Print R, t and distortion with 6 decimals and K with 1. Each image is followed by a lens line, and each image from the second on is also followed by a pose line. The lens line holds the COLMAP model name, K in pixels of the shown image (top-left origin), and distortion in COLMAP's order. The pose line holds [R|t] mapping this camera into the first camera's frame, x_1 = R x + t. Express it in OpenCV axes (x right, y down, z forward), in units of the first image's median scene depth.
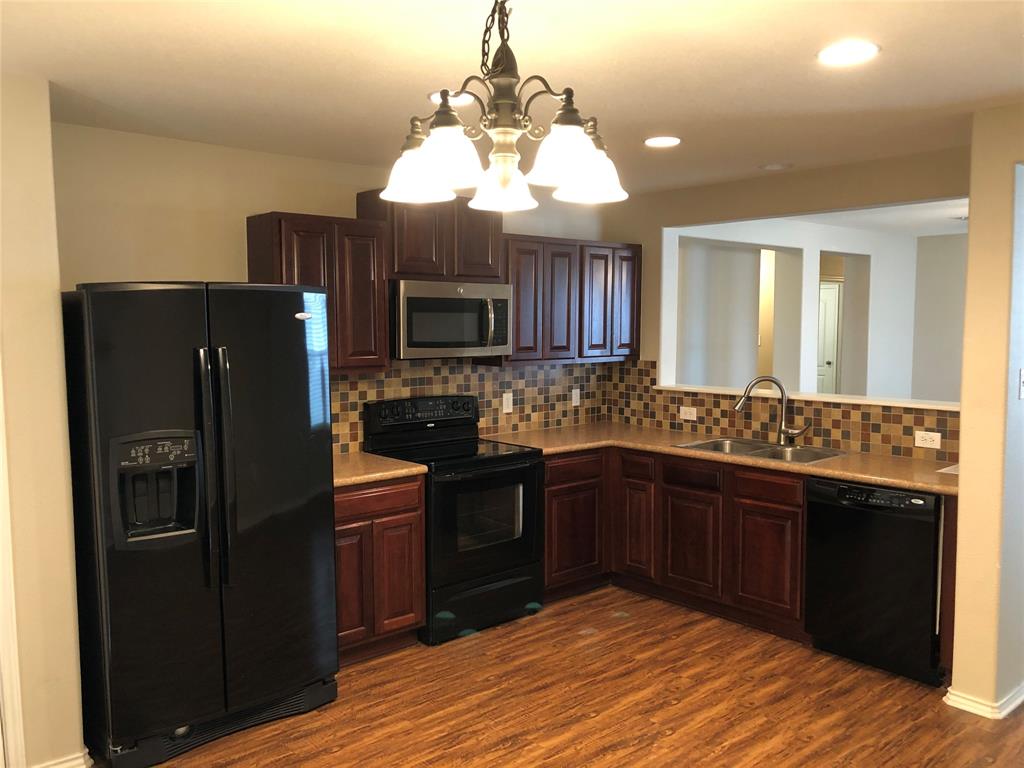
lens RADIAL K [[841.1, 0, 514.1], [0, 841.1, 375.2], [0, 0, 1]] dist [0.042059, -0.037605]
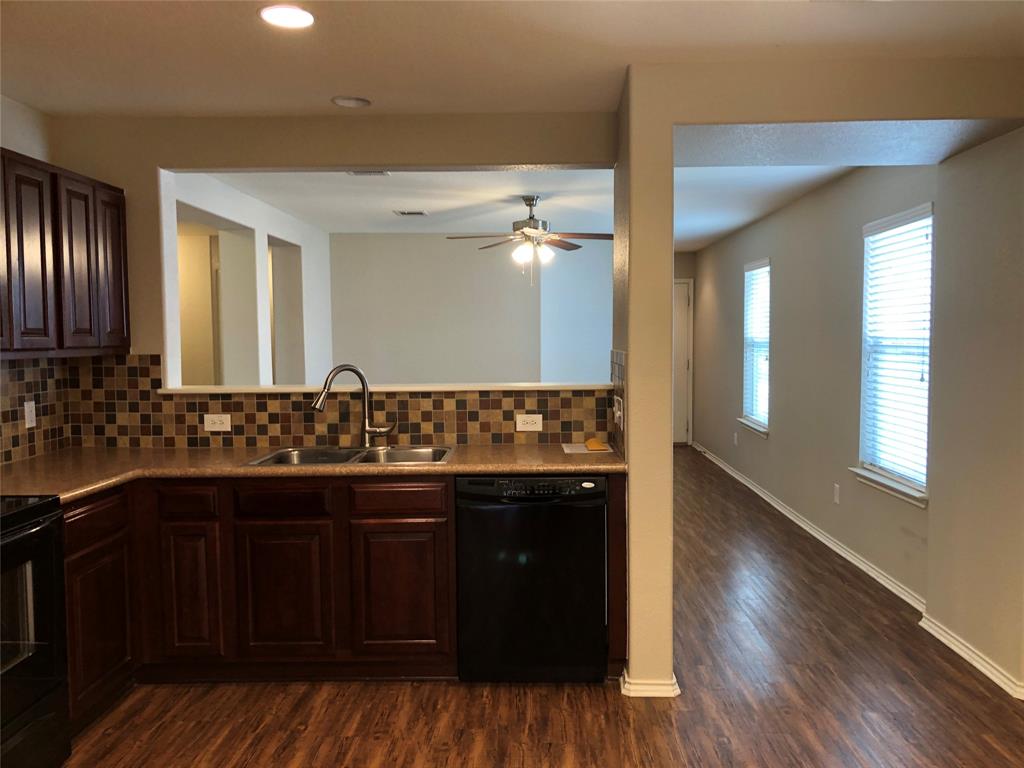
lens RADIAL K [[841.1, 0, 513.4], [0, 841.1, 390.1], [0, 0, 1]] dist [0.042059, -0.037605]
pose [[0.676162, -0.051020, 0.734984, -0.182664], [0.055462, 0.998294, 0.018276, 0.019586], [-0.734663, 0.028406, 0.677838, 0.339512]]
